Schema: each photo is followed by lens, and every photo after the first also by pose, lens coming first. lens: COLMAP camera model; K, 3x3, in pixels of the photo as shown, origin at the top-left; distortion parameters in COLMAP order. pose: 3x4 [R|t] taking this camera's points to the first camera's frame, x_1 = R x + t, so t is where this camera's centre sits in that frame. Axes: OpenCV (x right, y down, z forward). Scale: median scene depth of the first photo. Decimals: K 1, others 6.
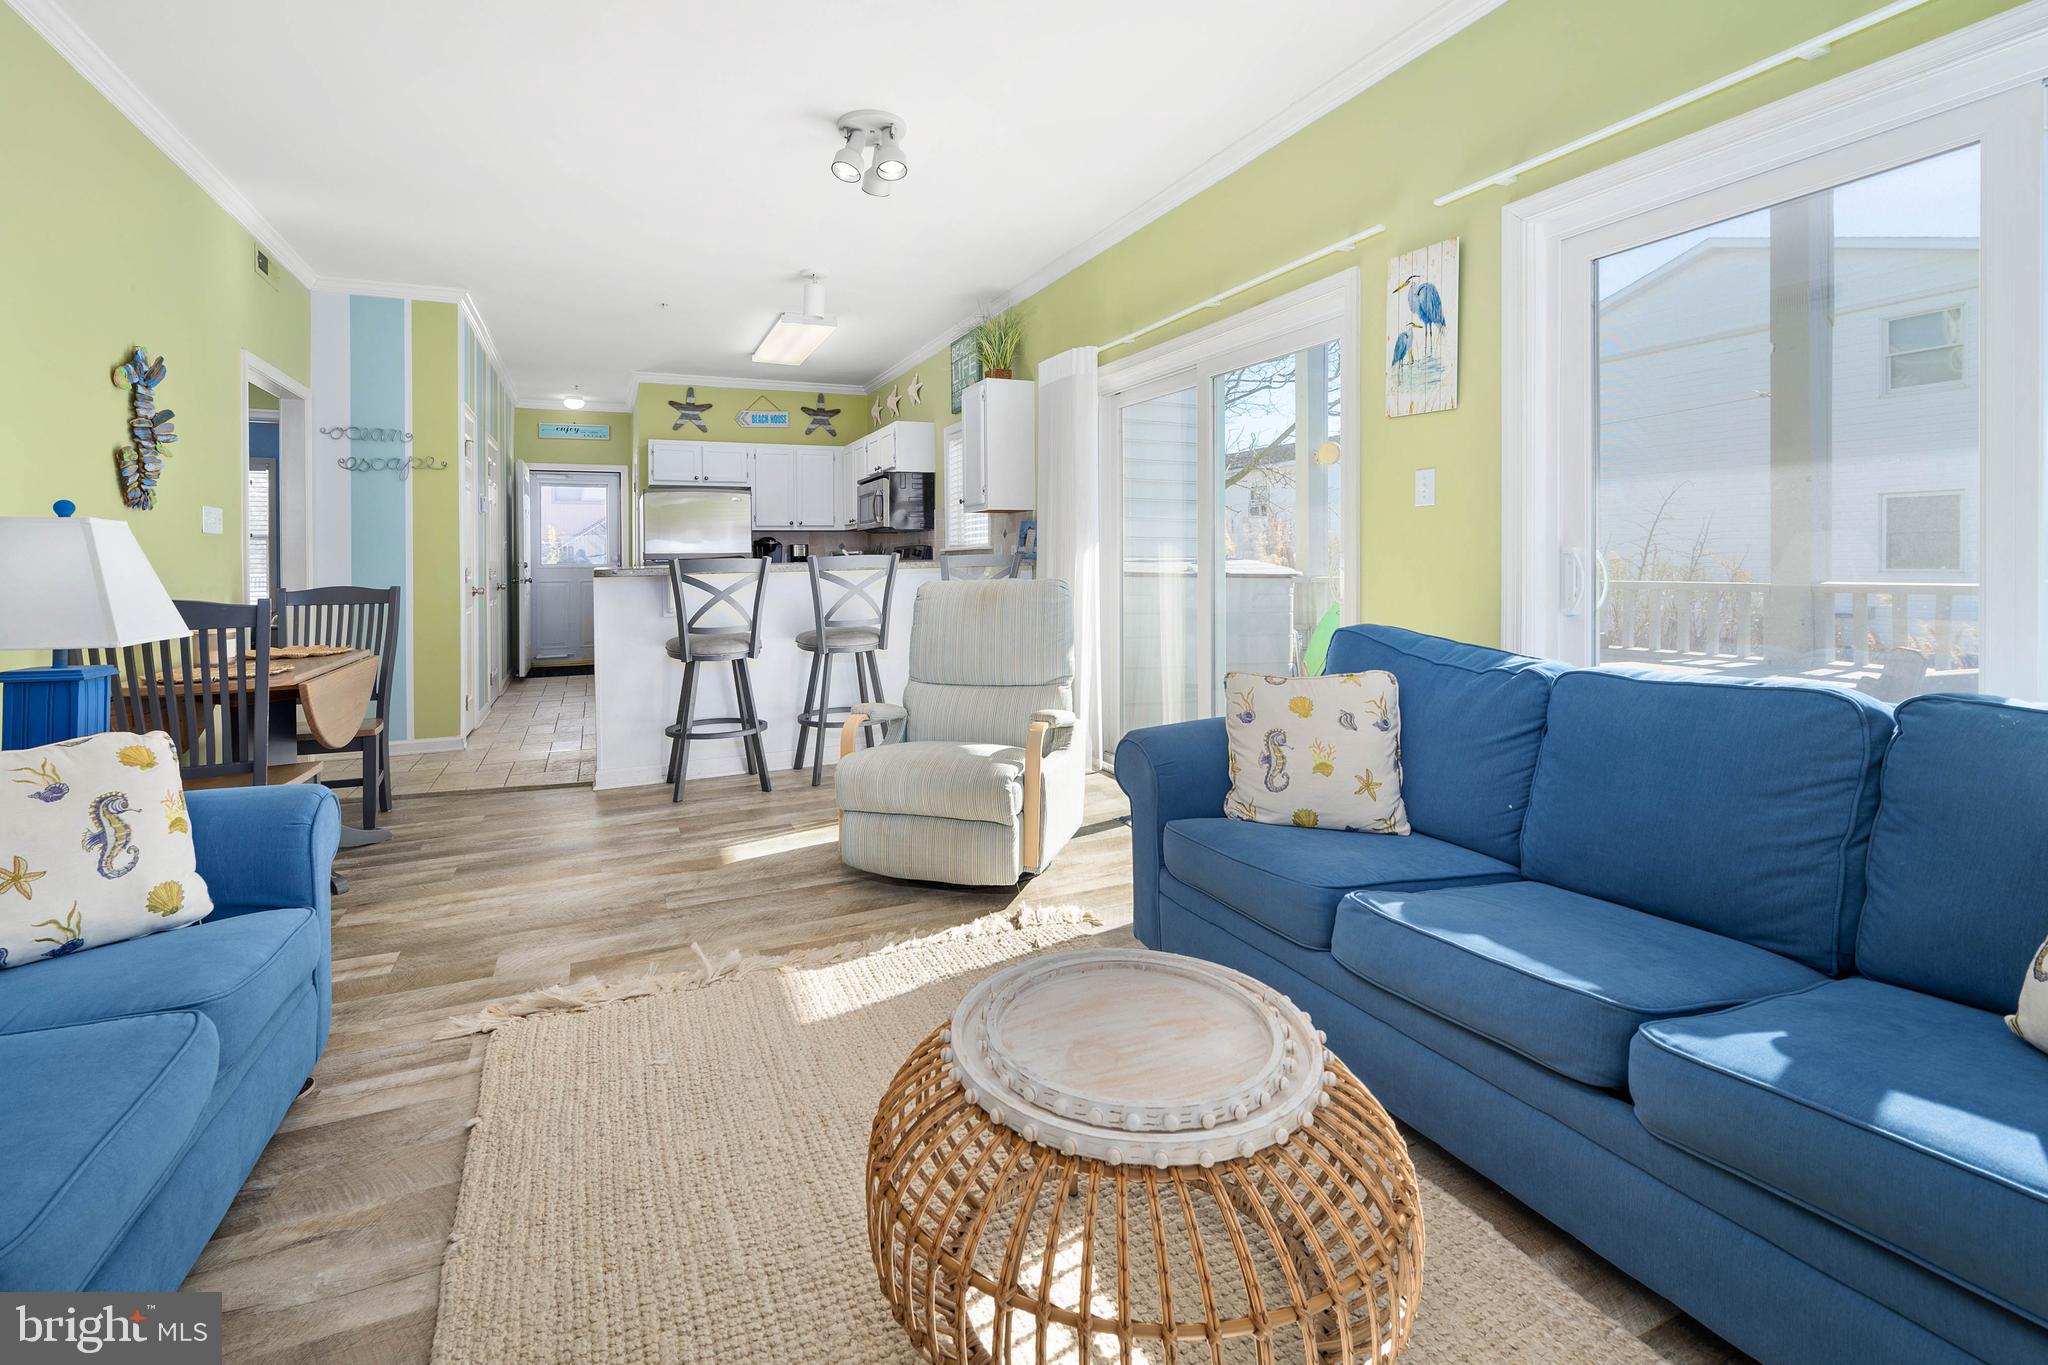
lens RADIAL K [[880.9, 0, 990.0], [0, 880.9, 554.1], [0, 0, 1]] dist [0.002280, -0.000267]
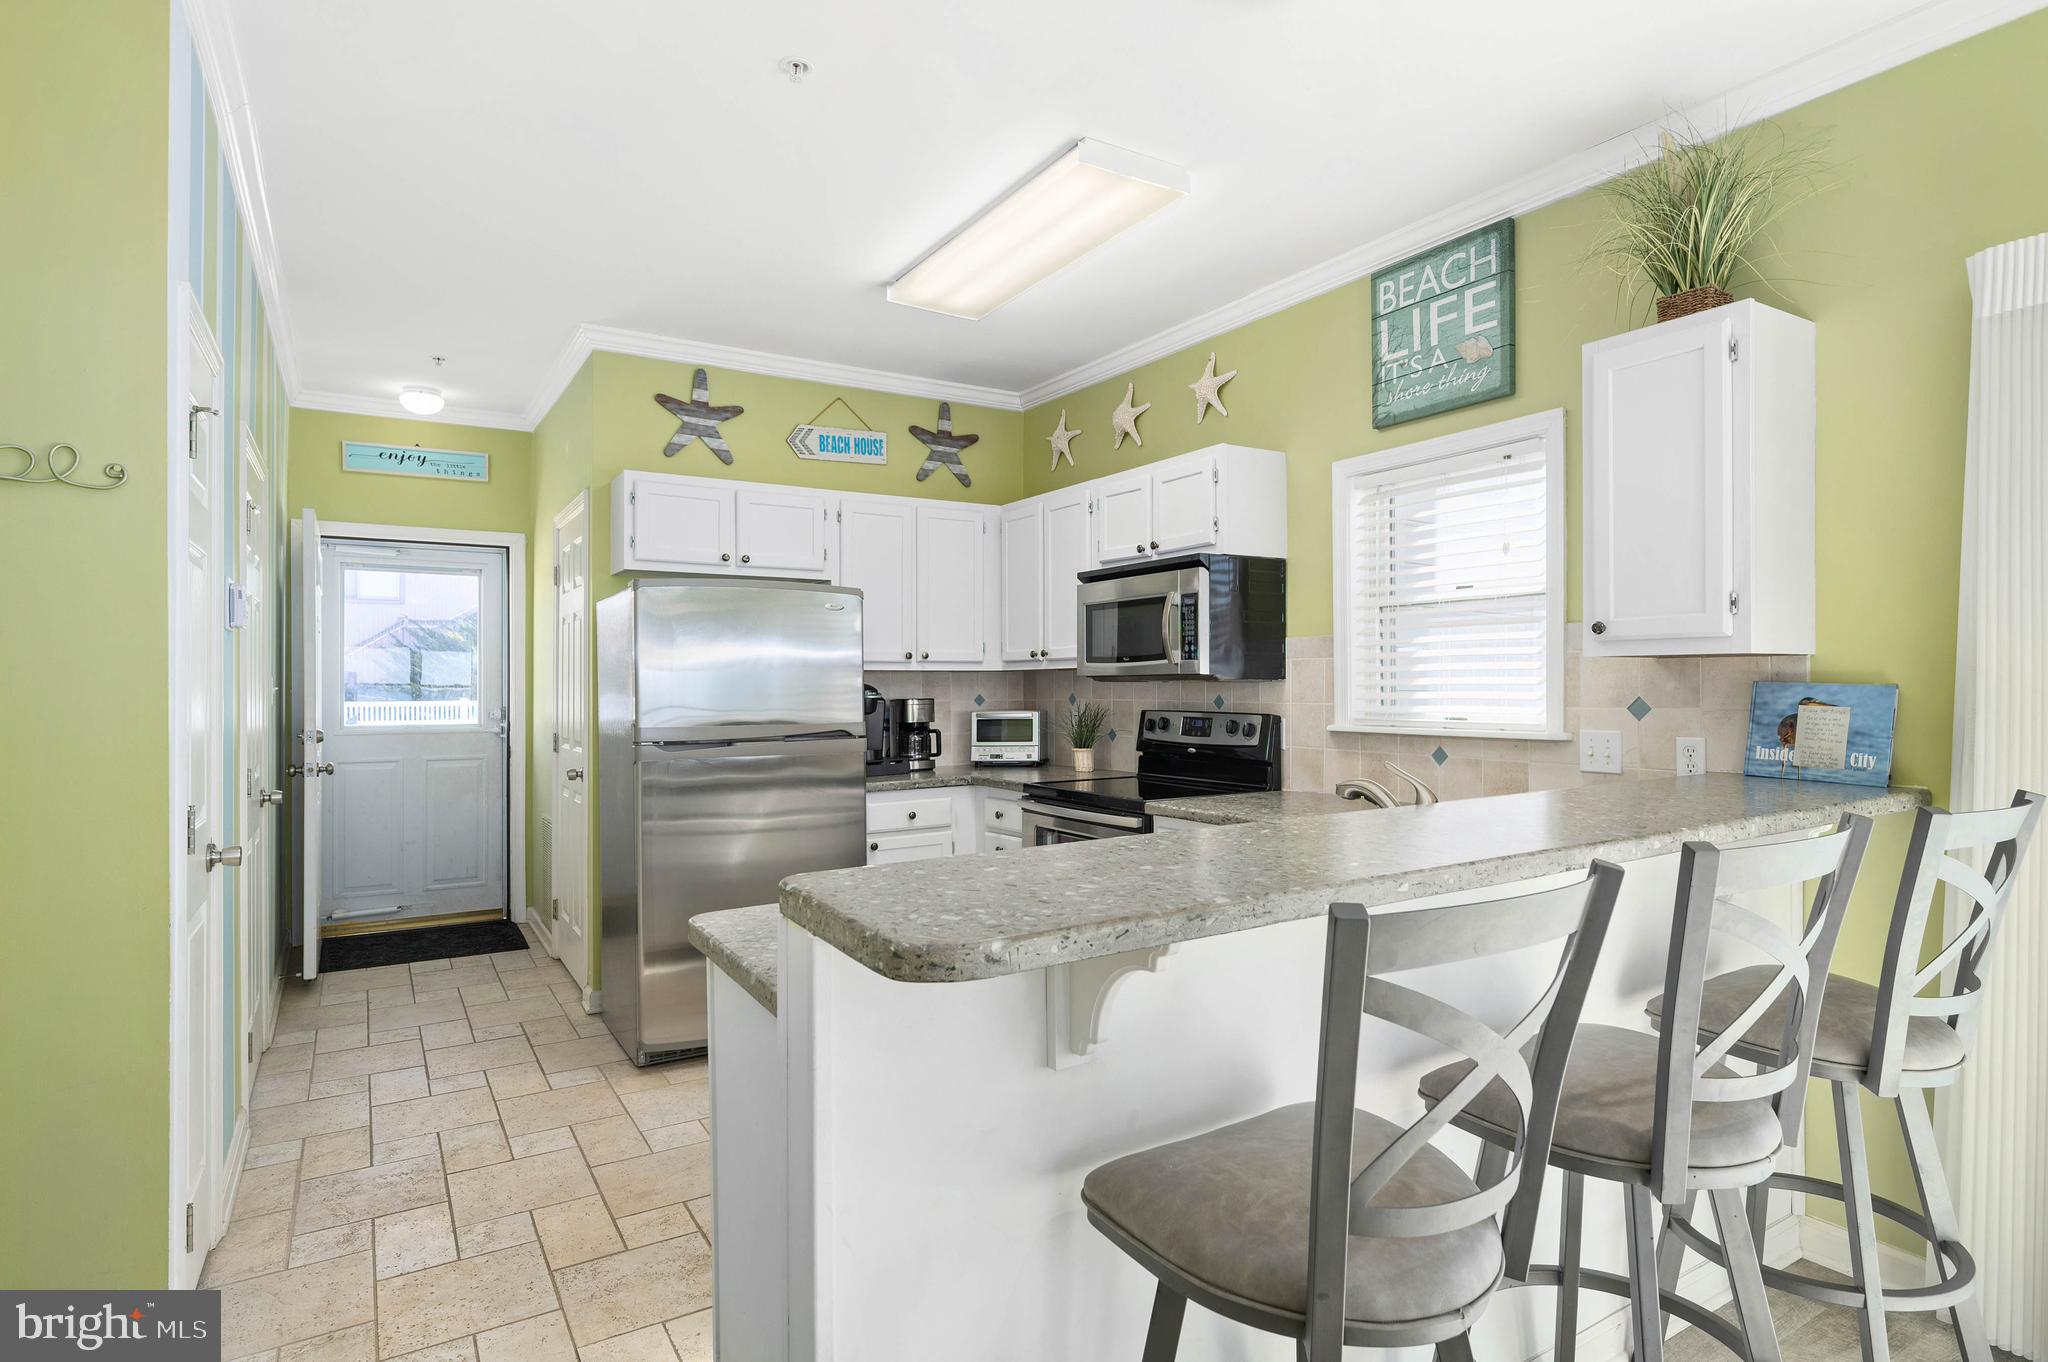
lens RADIAL K [[1074.4, 0, 1034.4], [0, 1074.4, 683.5], [0, 0, 1]] dist [-0.001171, 0.000425]
pose [[0.989570, 0.012075, 0.143546, -0.241969], [-0.012942, 0.999903, 0.005107, -0.024085], [-0.143470, -0.006912, 0.989631, 0.397192]]
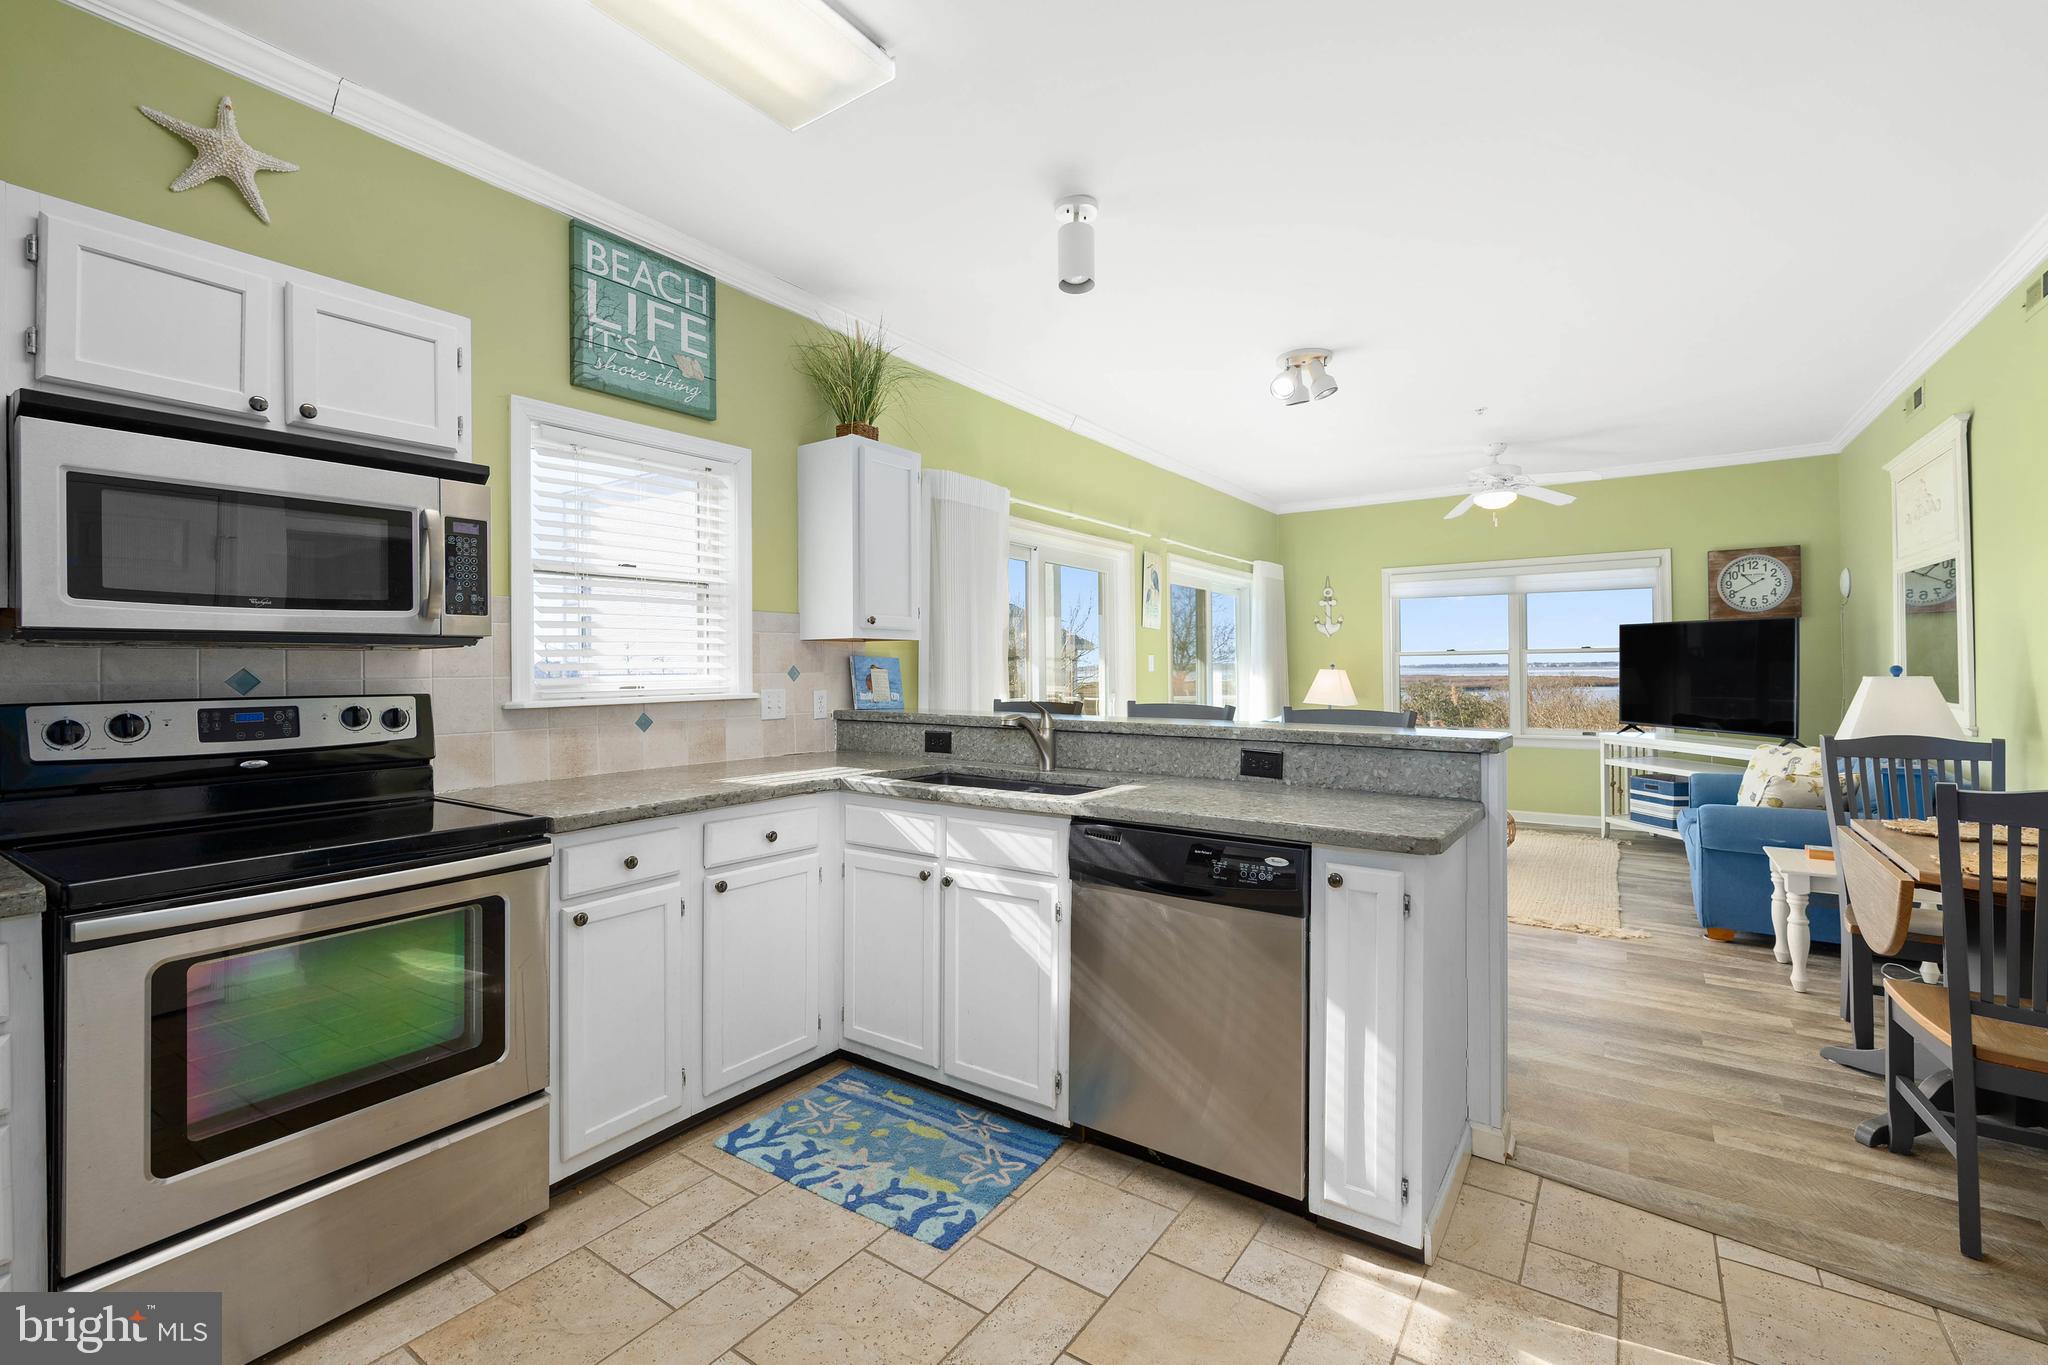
lens RADIAL K [[880.9, 0, 1008.3], [0, 880.9, 663.3], [0, 0, 1]] dist [0.002280, -0.000267]
pose [[-0.512848, 0.023099, 0.858169, -0.419279], [0.008214, 0.999724, -0.022000, -0.011192], [-0.858440, -0.004234, -0.512896, 0.848411]]
